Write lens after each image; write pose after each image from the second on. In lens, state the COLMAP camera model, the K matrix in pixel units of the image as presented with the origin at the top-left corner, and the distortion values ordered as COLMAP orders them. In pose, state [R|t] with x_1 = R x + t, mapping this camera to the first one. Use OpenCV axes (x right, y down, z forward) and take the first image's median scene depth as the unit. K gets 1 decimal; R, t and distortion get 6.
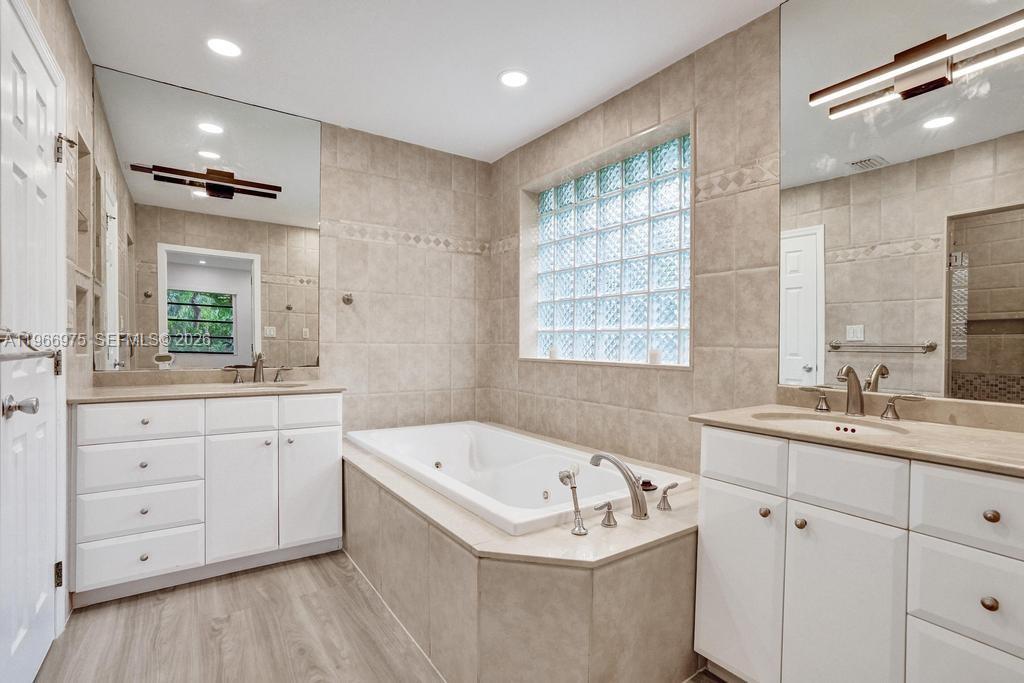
lens RADIAL K [[485.5, 0, 515.6], [0, 485.5, 339.3], [0, 0, 1]] dist [-0.053573, 0.028622]
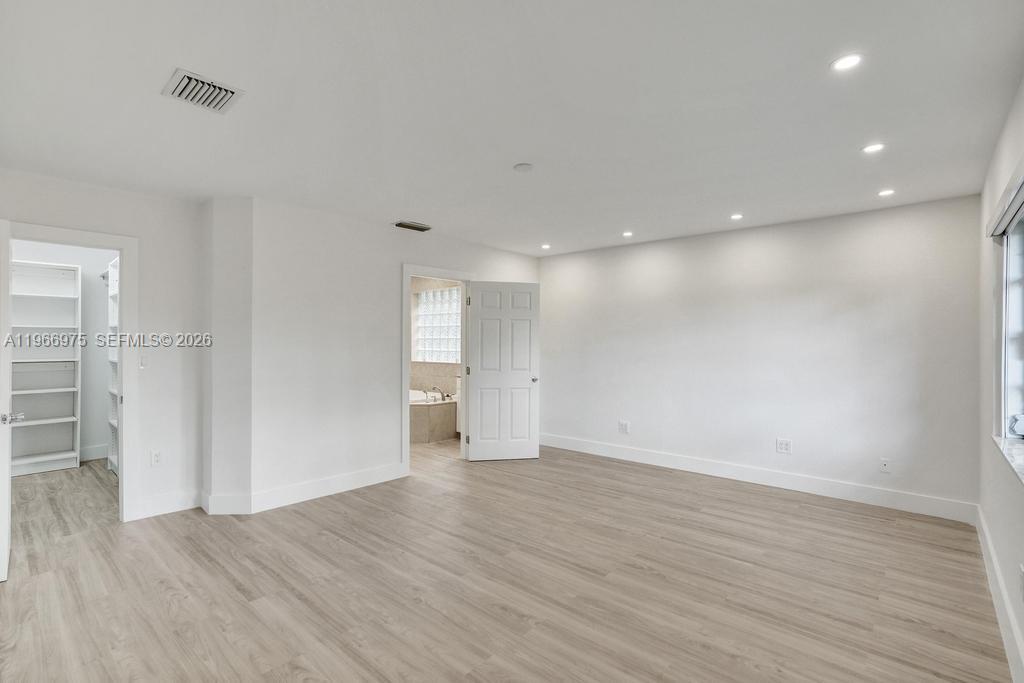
lens RADIAL K [[485.5, 0, 515.6], [0, 485.5, 339.3], [0, 0, 1]] dist [-0.053573, 0.028622]
pose [[0.972571, -0.011039, 0.232344, -0.070987], [0.009588, 0.999927, 0.007373, -0.126997], [-0.232408, -0.004943, 0.972606, -2.249760]]
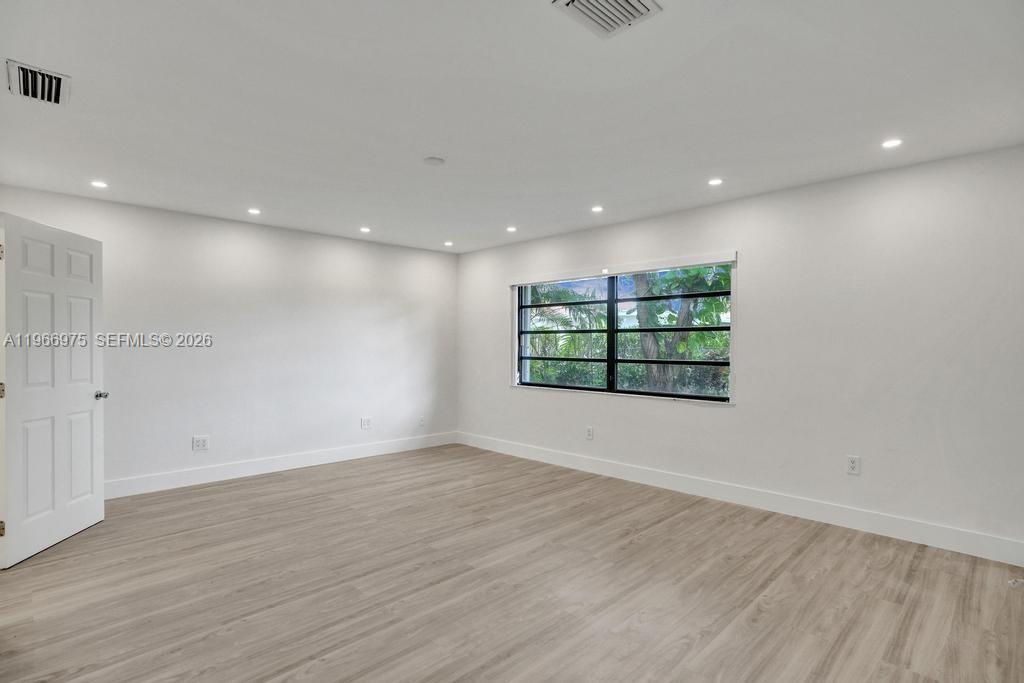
lens RADIAL K [[520.4, 0, 515.6], [0, 520.4, 352.7], [0, 0, 1]] dist [-0.002029, 0.000153]
pose [[-0.184399, -0.032078, 0.982328, -1.278761], [-0.018568, 0.999403, 0.029150, -0.110161], [-0.982676, -0.012865, -0.184884, -0.843437]]
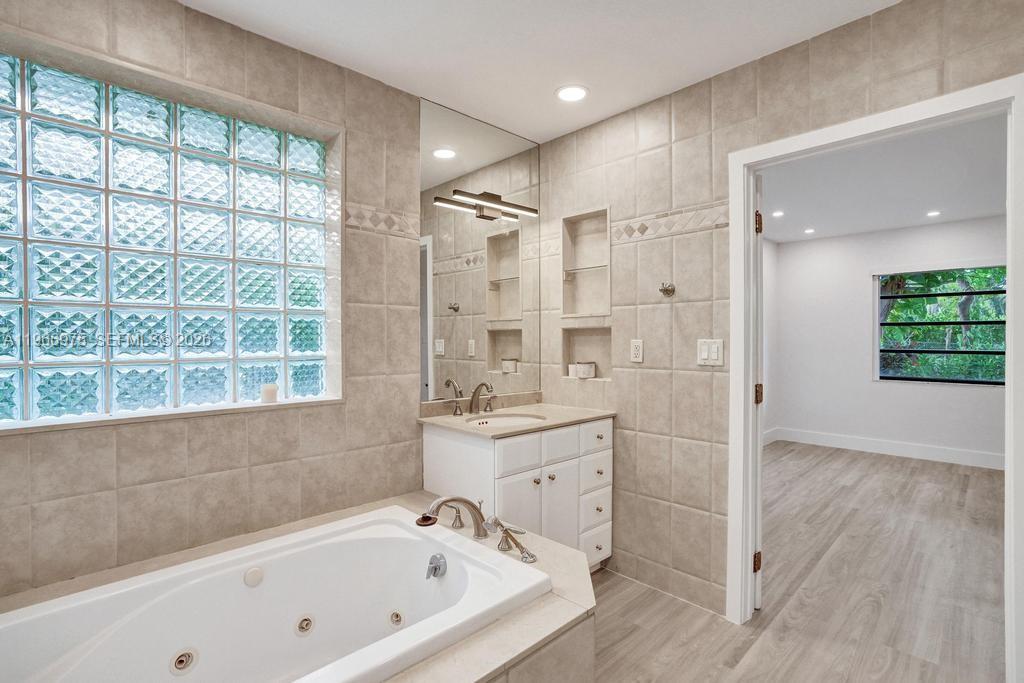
lens RADIAL K [[485.5, 0, 515.6], [0, 485.5, 339.3], [0, 0, 1]] dist [-0.053573, 0.028622]
pose [[-0.148631, -0.012481, 0.988814, -0.653208], [-0.004479, 0.999919, 0.011948, -0.076311], [-0.988883, -0.002654, -0.148675, 0.840192]]
